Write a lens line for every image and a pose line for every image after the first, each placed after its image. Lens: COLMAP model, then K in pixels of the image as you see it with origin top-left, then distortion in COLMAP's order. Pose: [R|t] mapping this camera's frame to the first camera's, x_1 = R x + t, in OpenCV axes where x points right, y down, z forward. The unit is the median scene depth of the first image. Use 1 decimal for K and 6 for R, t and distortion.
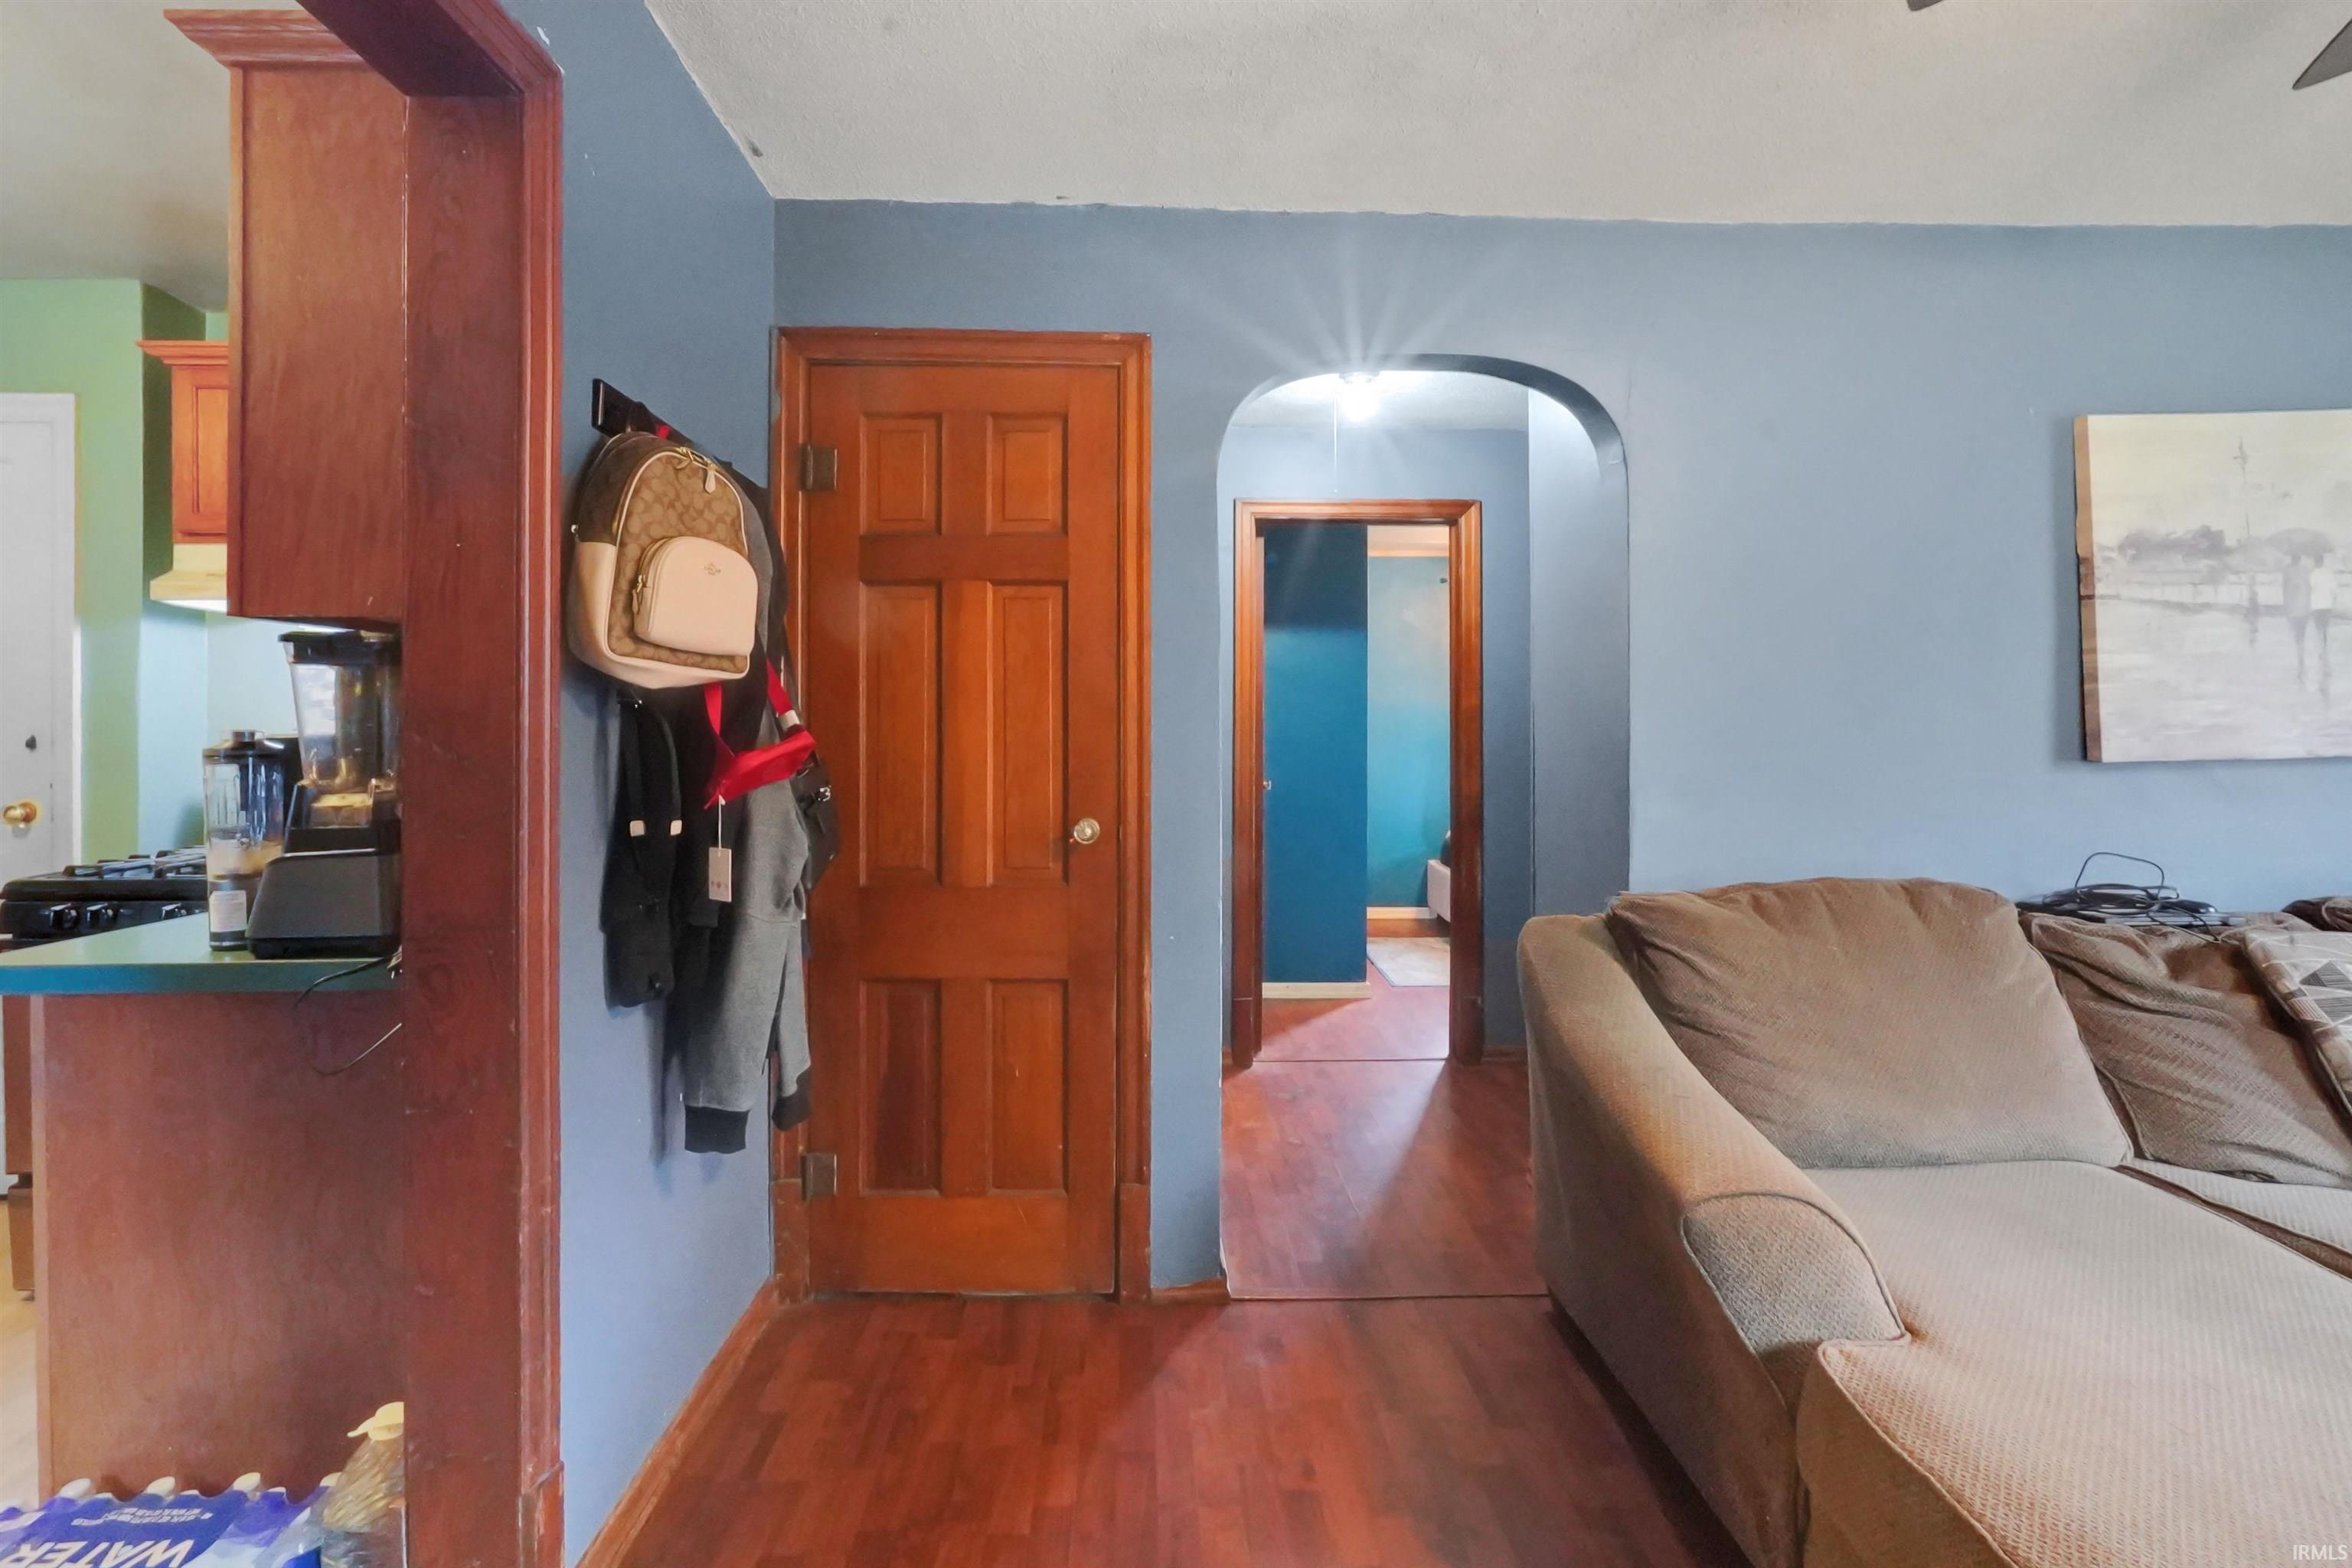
lens RADIAL K [[1154.2, 0, 1171.5], [0, 1154.2, 713.8], [0, 0, 1]] dist [0.002343, 0.000958]
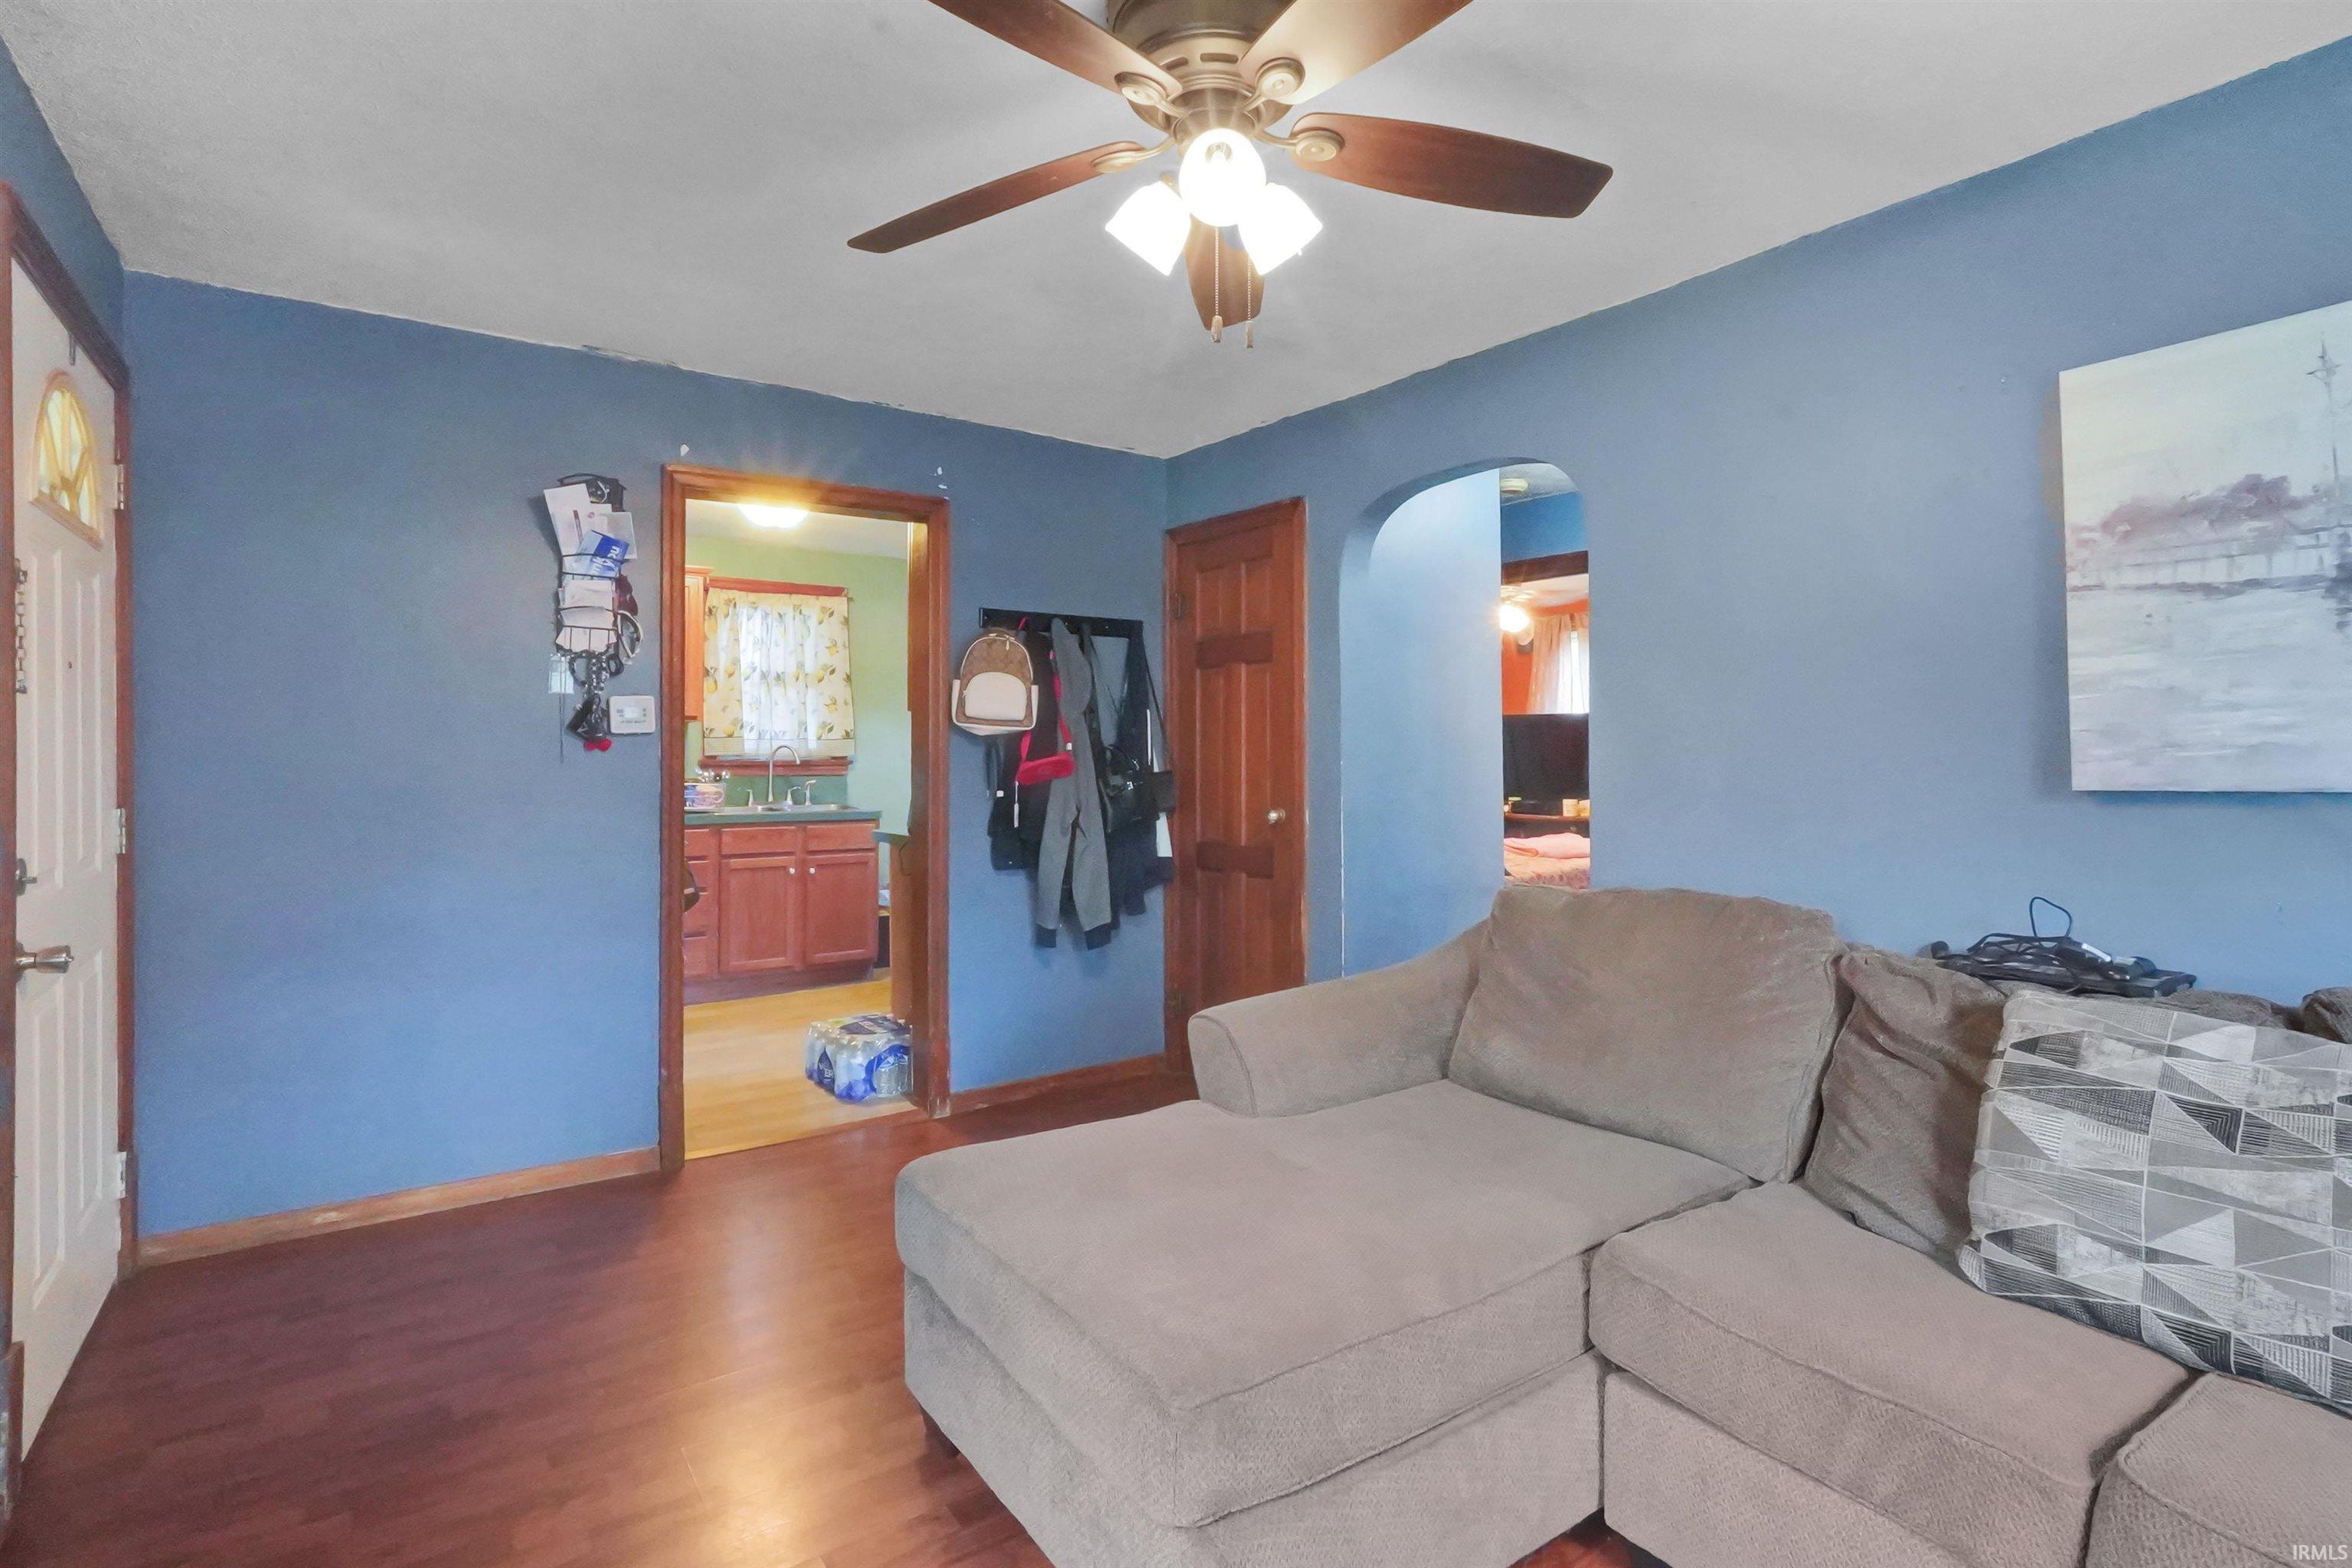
lens RADIAL K [[1115.6, 0, 1172.8], [0, 1115.6, 744.6], [0, 0, 1]] dist [0.000047, 0.000020]
pose [[0.556991, -0.007640, -0.830483, 1.104097], [0.006561, 0.999967, -0.004799, 0.009212], [0.830493, -0.002776, 0.557023, 0.024309]]
